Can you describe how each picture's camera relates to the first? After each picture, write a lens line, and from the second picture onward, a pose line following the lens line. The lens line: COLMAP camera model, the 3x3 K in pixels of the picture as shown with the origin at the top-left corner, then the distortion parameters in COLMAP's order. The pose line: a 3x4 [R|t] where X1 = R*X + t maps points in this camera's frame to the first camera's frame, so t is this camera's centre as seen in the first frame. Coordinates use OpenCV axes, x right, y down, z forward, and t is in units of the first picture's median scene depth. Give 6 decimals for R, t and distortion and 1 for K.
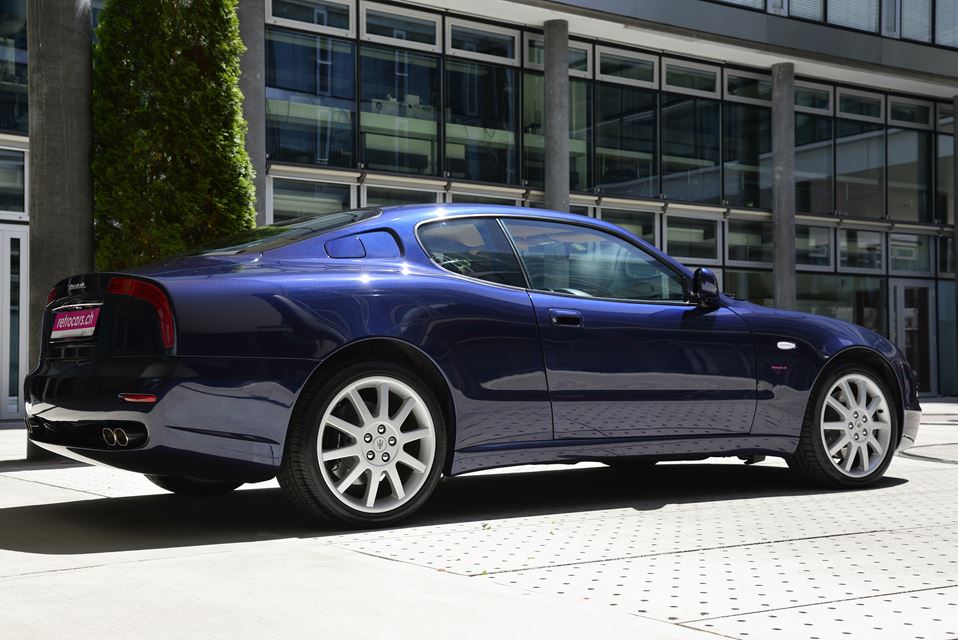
lens RADIAL K [[1285.8, 0, 480.4], [0, 1285.8, 318.5], [0, 0, 1]] dist [0.166755, 0.000000]
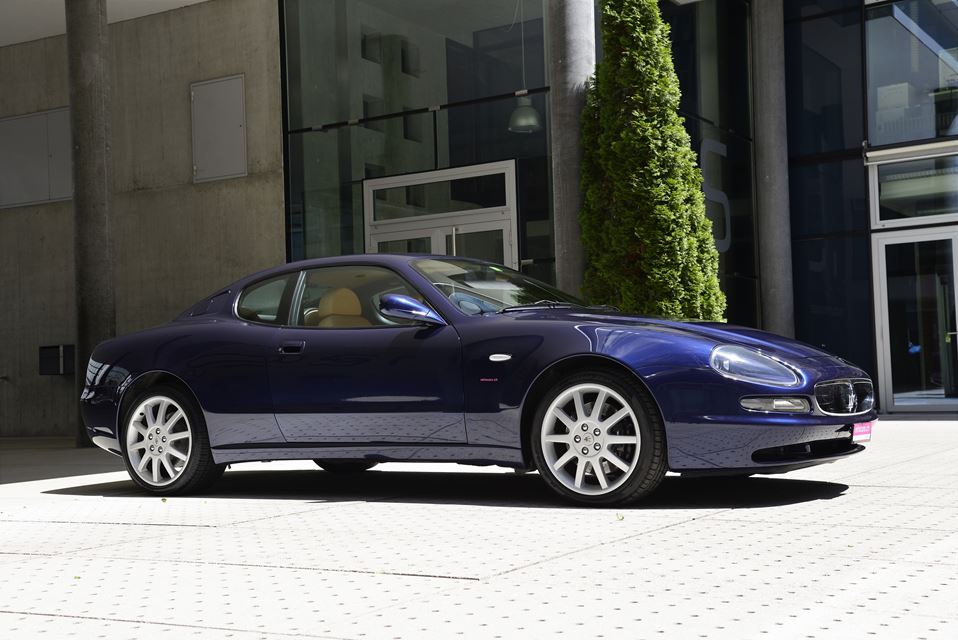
lens RADIAL K [[1285.8, 0, 480.4], [0, 1285.8, 321.8], [0, 0, 1]] dist [0.166755, 0.000000]
pose [[0.385313, -0.043378, -0.921766, 1.212765], [0.071282, 0.997309, -0.017136, 0.009351], [0.920029, -0.059103, 0.387368, 0.629031]]
